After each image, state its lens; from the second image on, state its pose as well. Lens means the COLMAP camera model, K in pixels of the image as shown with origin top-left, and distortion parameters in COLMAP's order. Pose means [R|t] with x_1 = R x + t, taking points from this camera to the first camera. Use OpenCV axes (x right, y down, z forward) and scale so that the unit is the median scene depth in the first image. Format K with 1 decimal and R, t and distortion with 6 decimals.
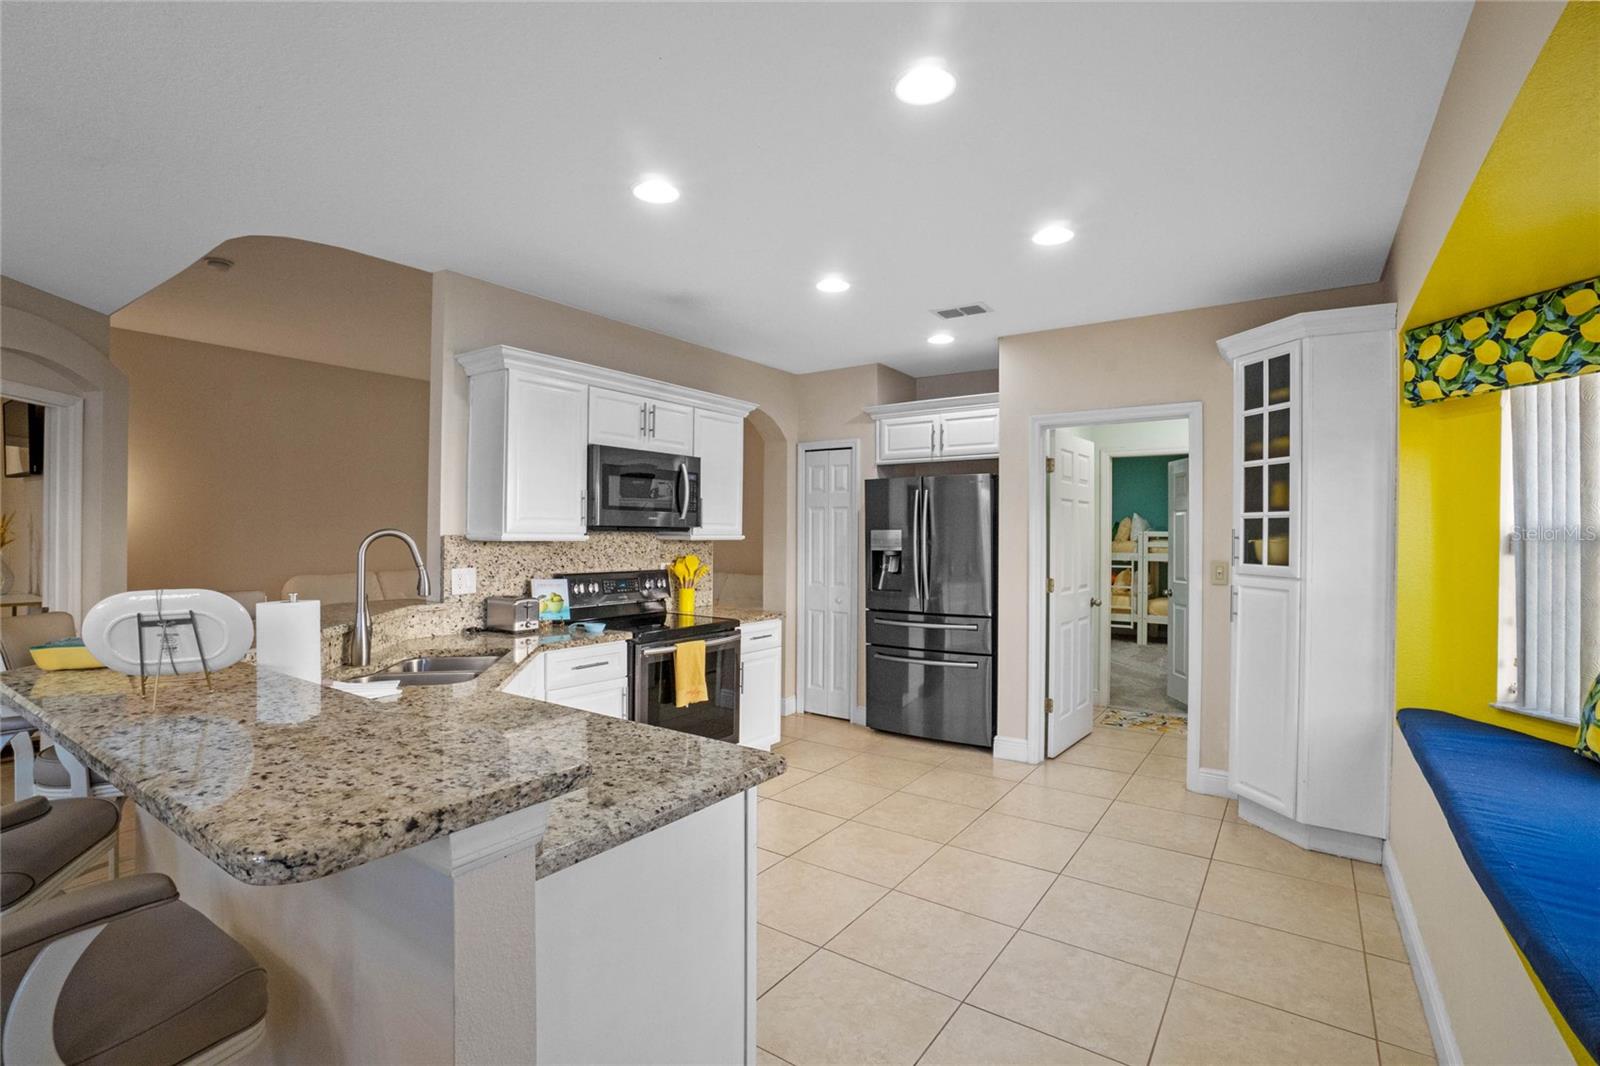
lens RADIAL K [[753.7, 0, 800.0], [0, 753.7, 533.0], [0, 0, 1]] dist [-0.002128, 0.000121]
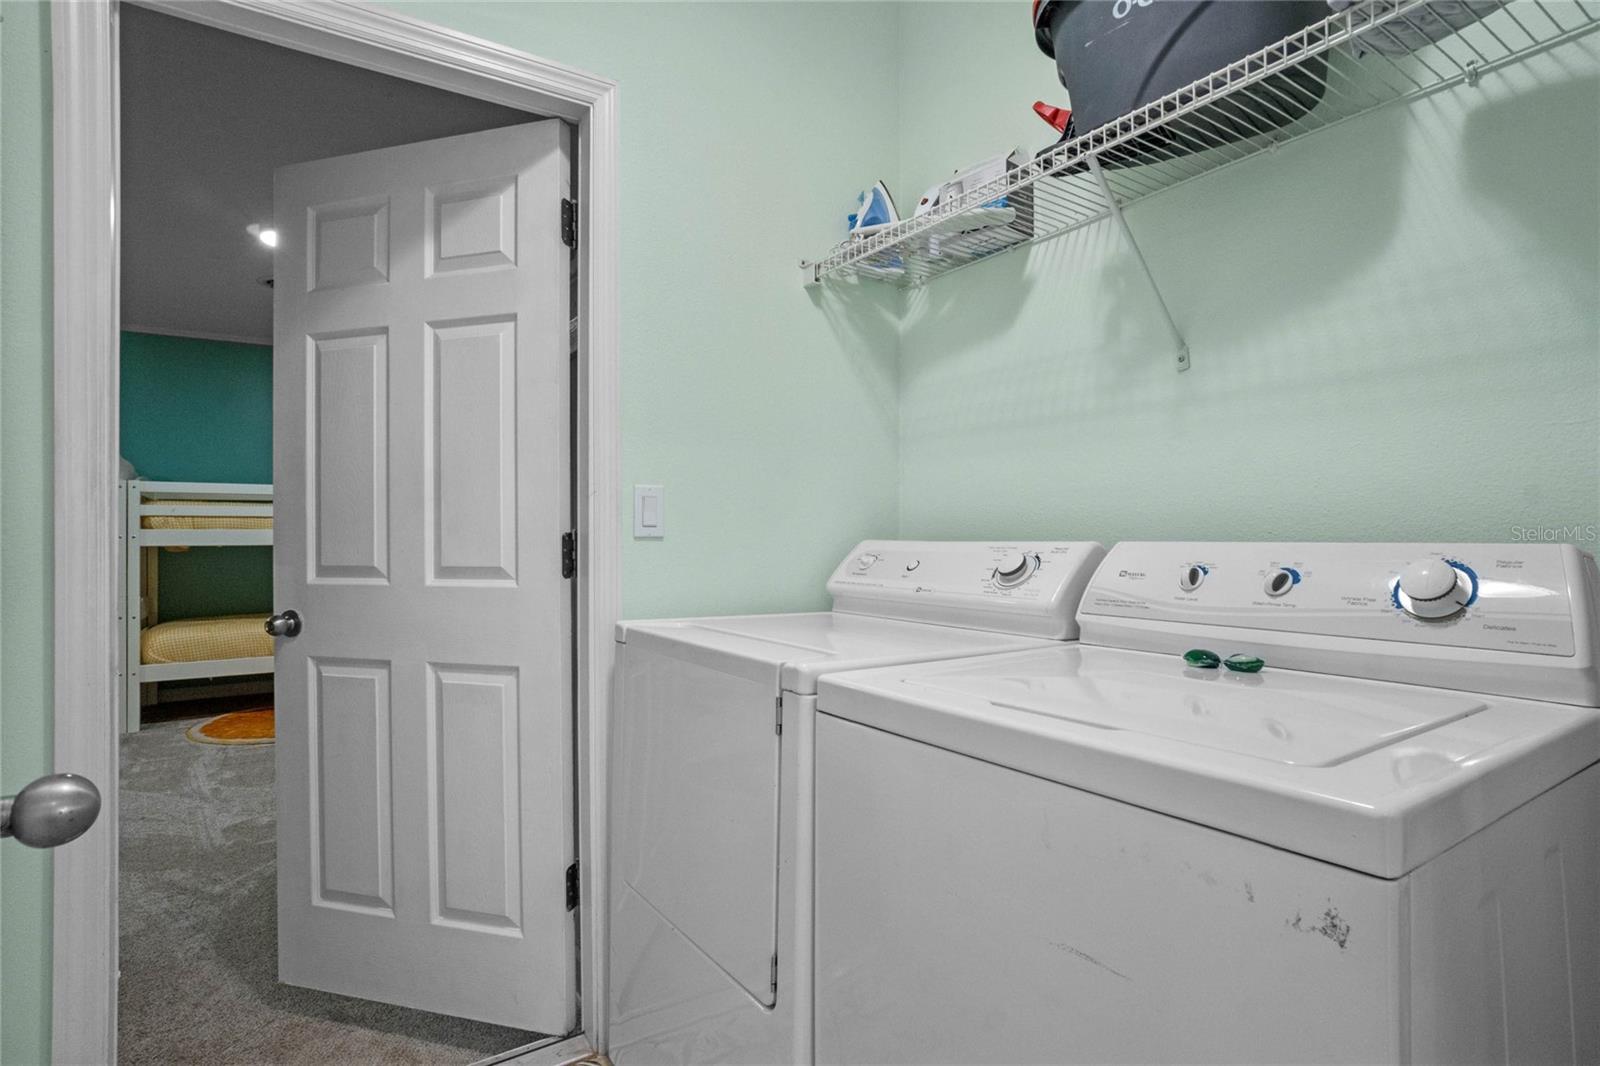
lens RADIAL K [[805.1, 0, 800.0], [0, 805.1, 533.0], [0, 0, 1]] dist [-0.012172, -0.000186]
pose [[0.371778, -0.004284, 0.928312, 0.424387], [0.005308, 0.999983, 0.002490, 0.079138], [-0.928306, 0.004001, 0.371795, 1.177742]]
